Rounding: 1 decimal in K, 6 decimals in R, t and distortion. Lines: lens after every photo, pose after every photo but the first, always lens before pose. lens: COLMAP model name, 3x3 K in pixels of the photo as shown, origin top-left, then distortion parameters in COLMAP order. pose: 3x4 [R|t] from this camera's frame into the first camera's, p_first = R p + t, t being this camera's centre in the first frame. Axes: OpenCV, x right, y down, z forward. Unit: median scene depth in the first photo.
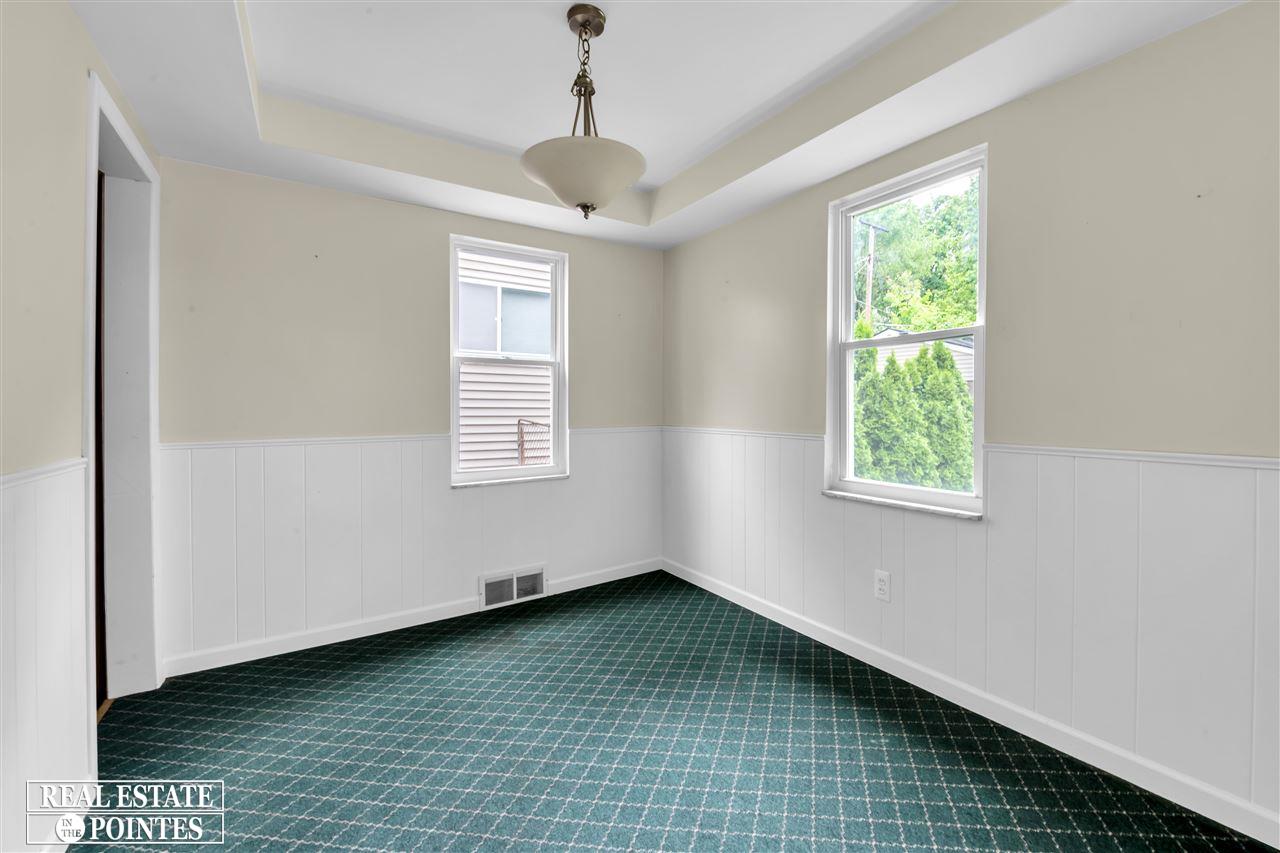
lens RADIAL K [[510.5, 0, 658.0], [0, 510.5, 410.2], [0, 0, 1]] dist [-0.015746, -0.000129]
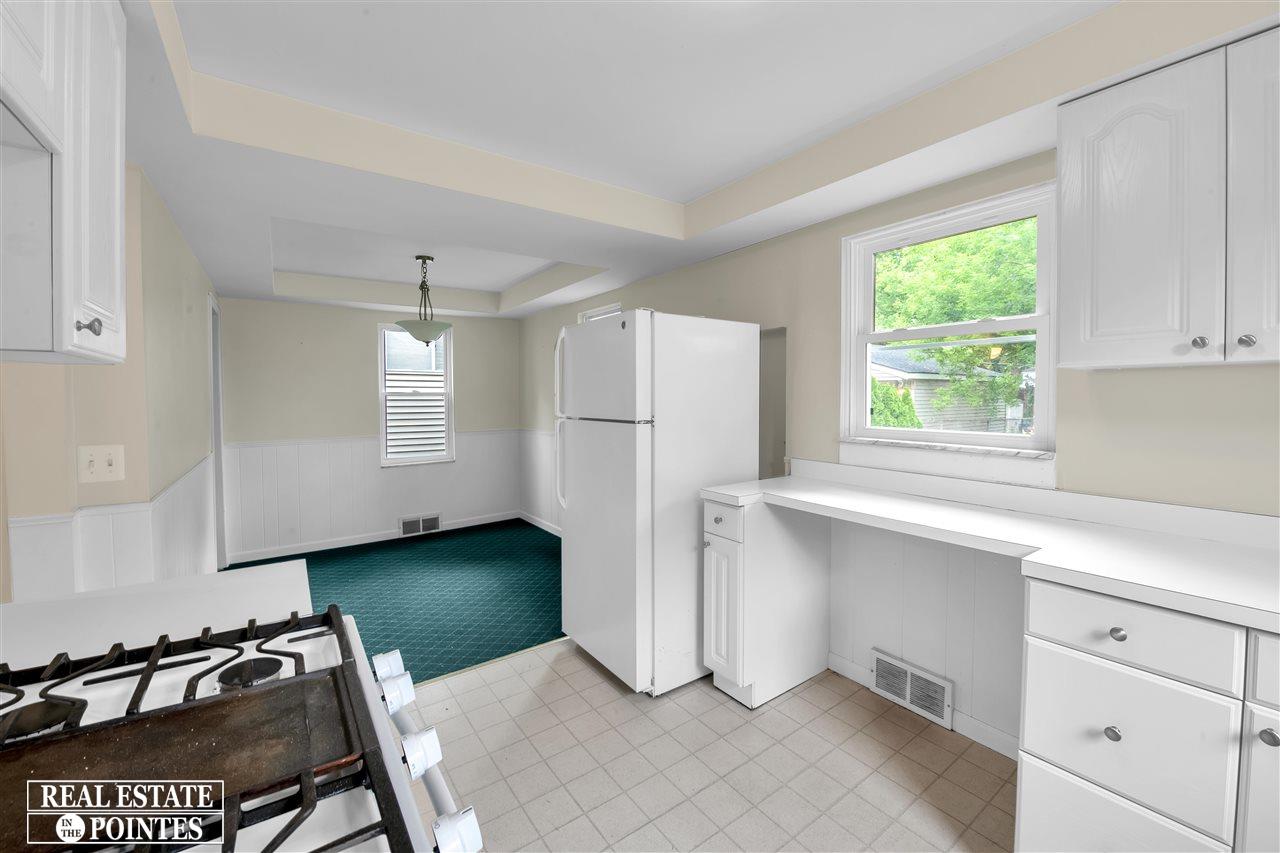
lens RADIAL K [[510.5, 0, 660.1], [0, 510.5, 415.9], [0, 0, 1]] dist [-0.015746, -0.000129]
pose [[0.998722, -0.006599, 0.050101, 0.456577], [0.005074, 0.999521, 0.030515, -0.073321], [-0.050279, -0.030222, 0.998278, -0.773725]]
